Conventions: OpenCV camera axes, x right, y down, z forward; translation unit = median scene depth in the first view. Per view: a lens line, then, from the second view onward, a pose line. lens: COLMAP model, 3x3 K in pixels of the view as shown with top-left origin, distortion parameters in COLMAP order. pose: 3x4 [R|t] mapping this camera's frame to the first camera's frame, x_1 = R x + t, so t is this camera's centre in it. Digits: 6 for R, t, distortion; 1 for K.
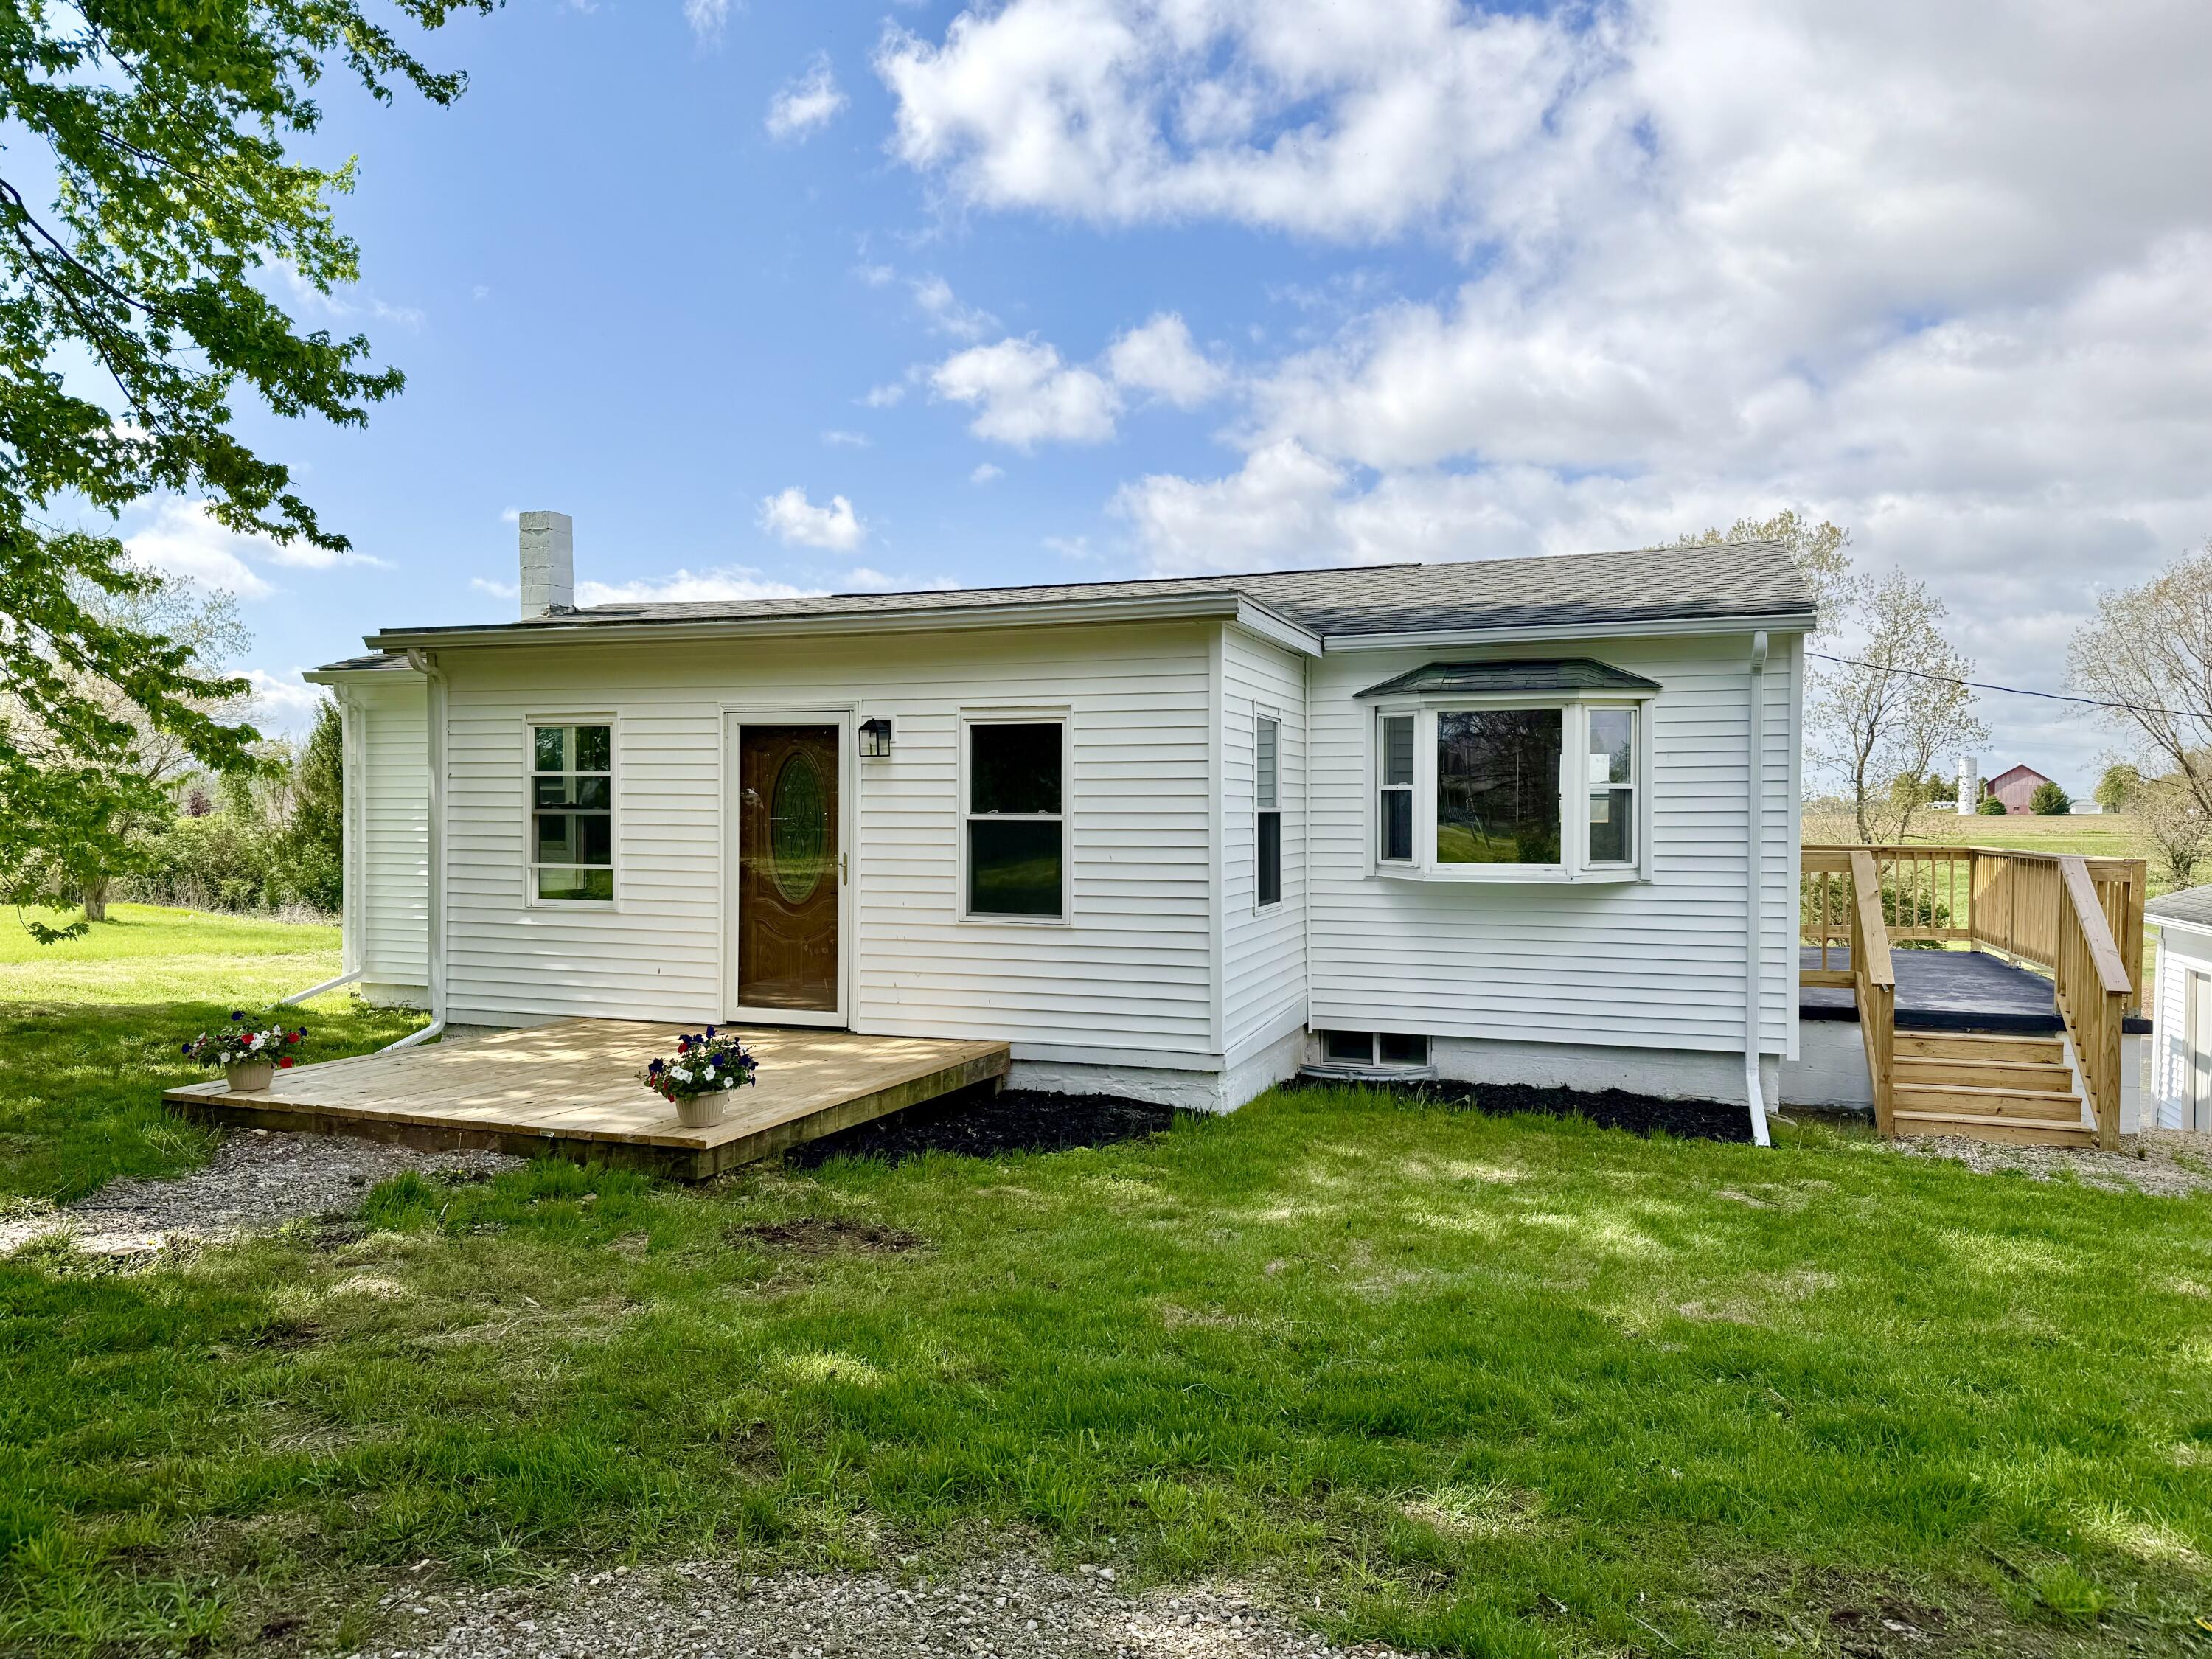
lens RADIAL K [[1555.4, 0, 1106.0], [0, 1555.4, 829.5], [0, 0, 1]] dist [0.009774, -0.015213]
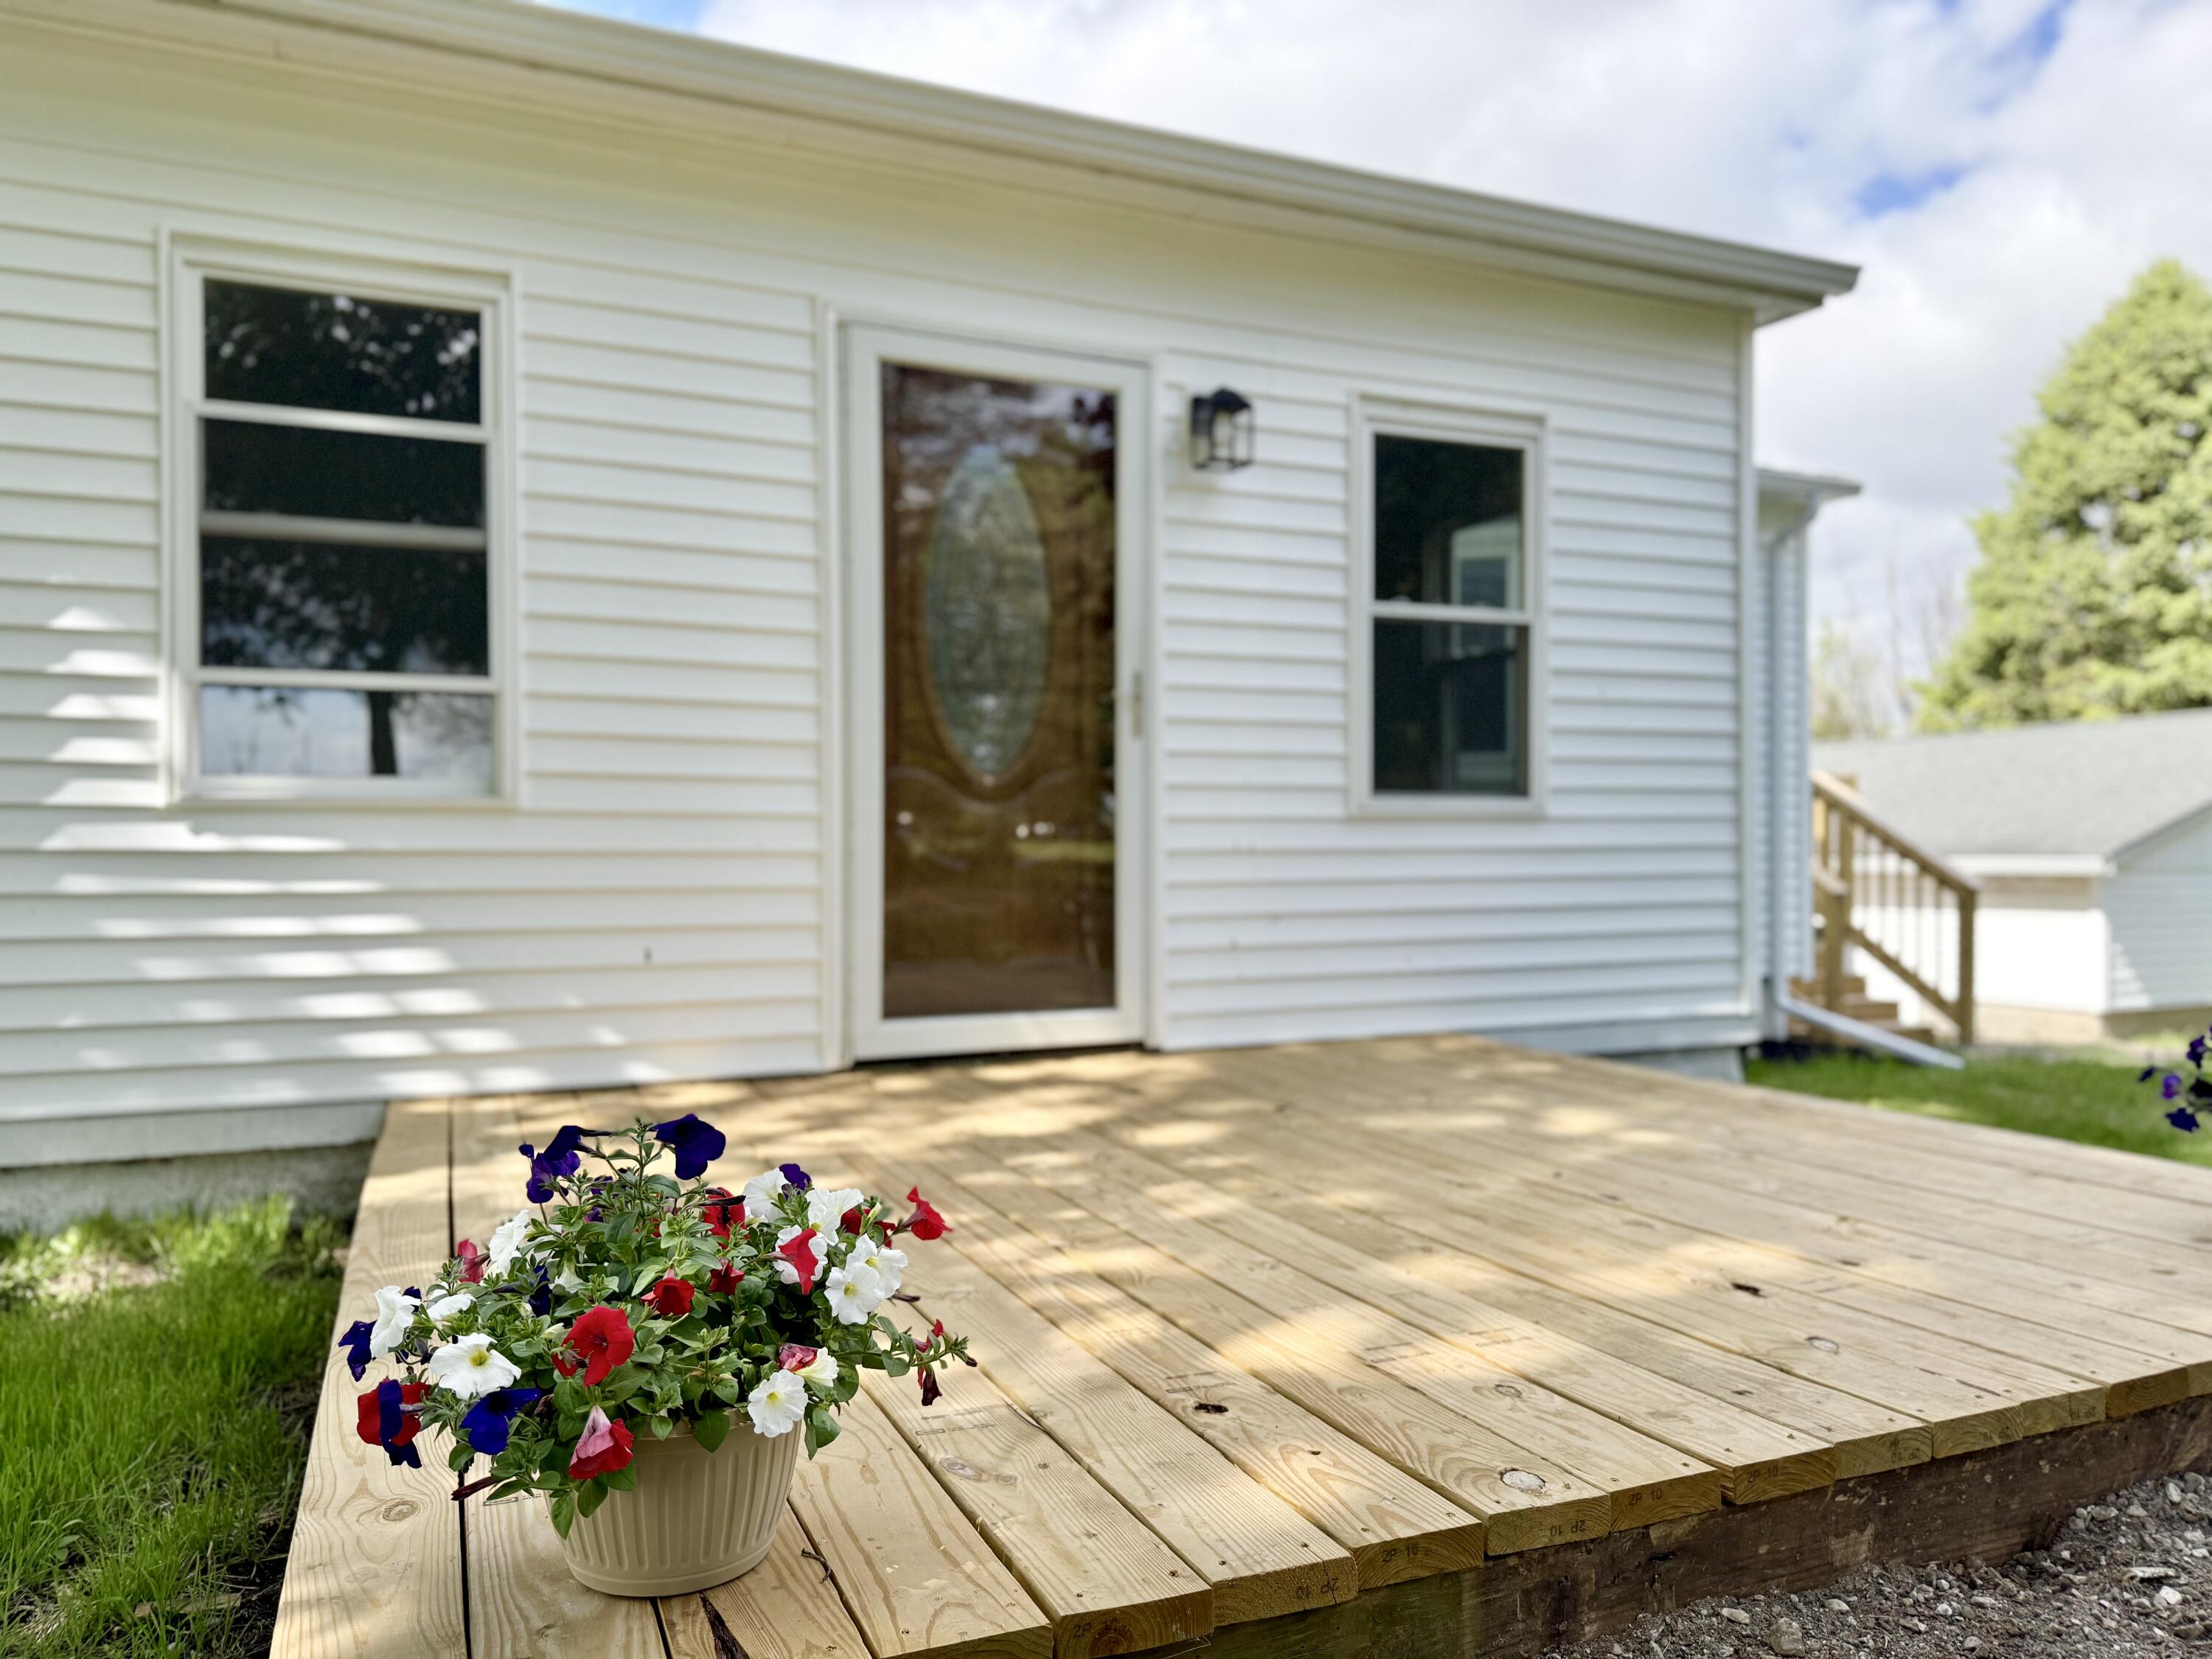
lens RADIAL K [[1555.4, 0, 1106.0], [0, 1555.4, 829.5], [0, 0, 1]] dist [0.009774, -0.015213]
pose [[0.732008, 0.002781, 0.681291, -0.522552], [0.020165, 0.999465, -0.025745, 0.079821], [-0.680998, 0.032584, 0.731560, 0.706258]]
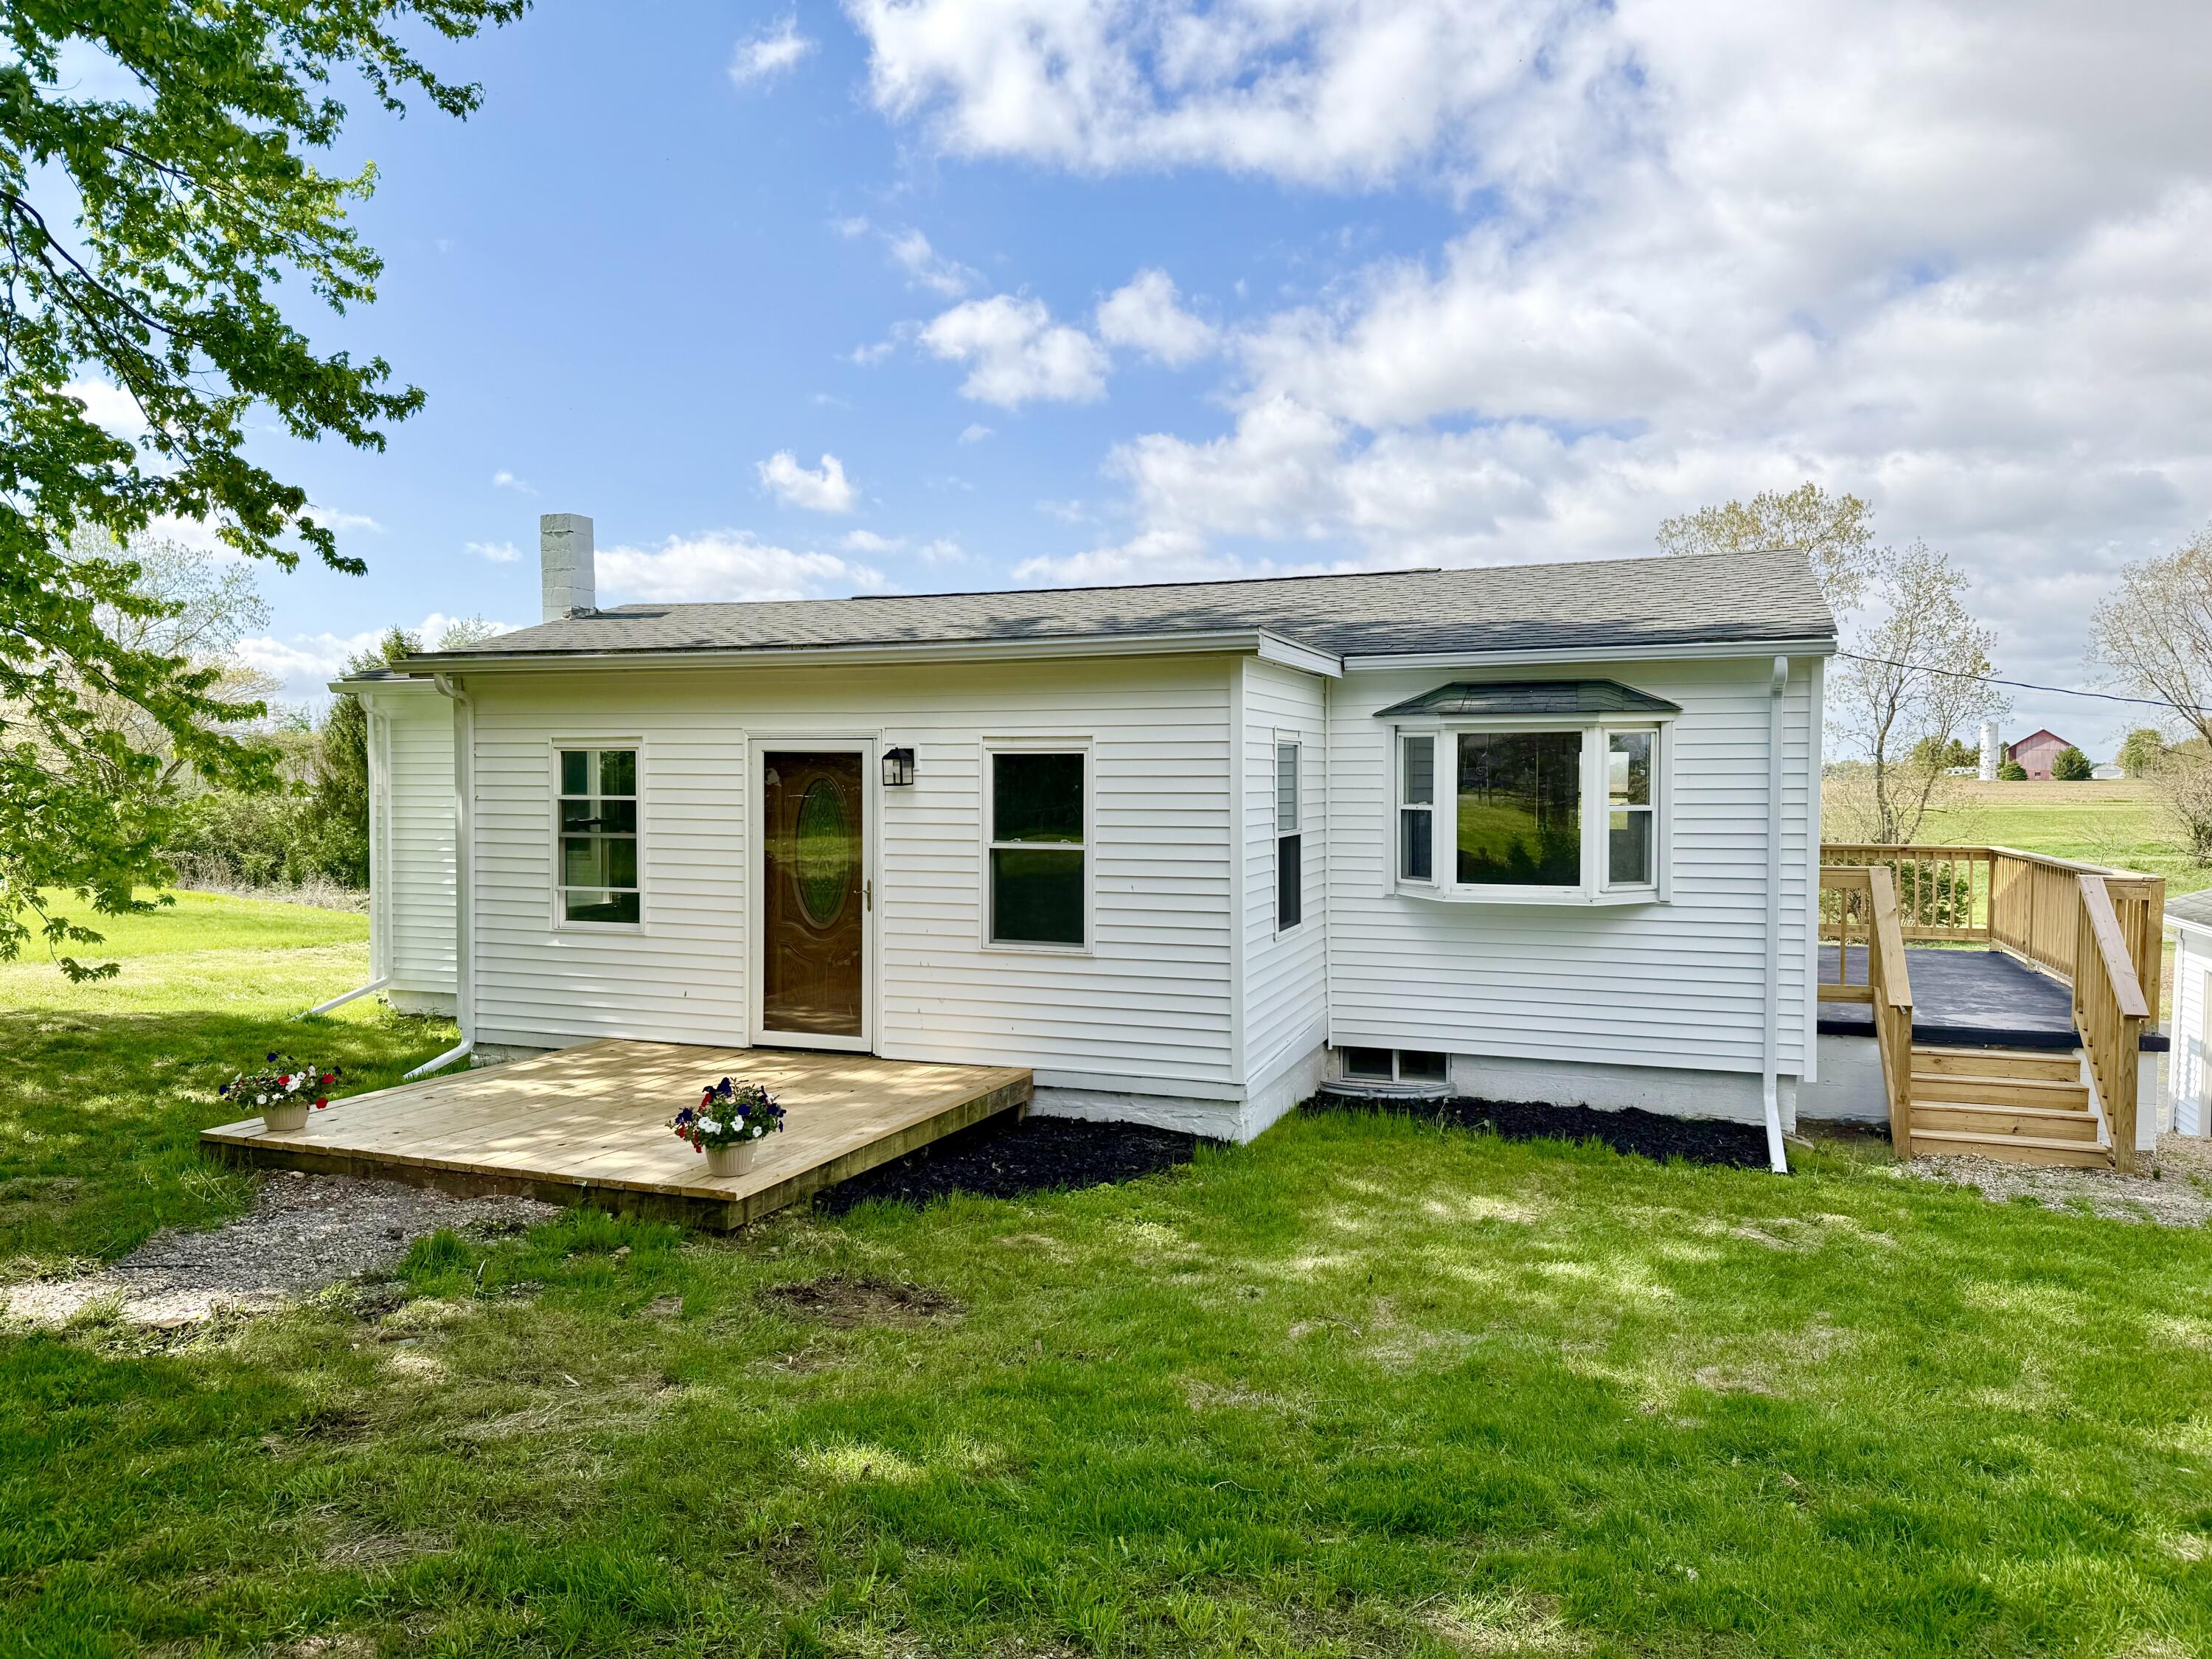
lens RADIAL K [[1557.7, 0, 1113.0], [0, 1557.7, 826.9], [0, 0, 1]] dist [0.003184, -0.006530]
pose [[0.999972, -0.003173, -0.006716, -0.002614], [0.003321, 0.999750, 0.022127, -0.043567], [0.006644, -0.022149, 0.999733, -0.006660]]
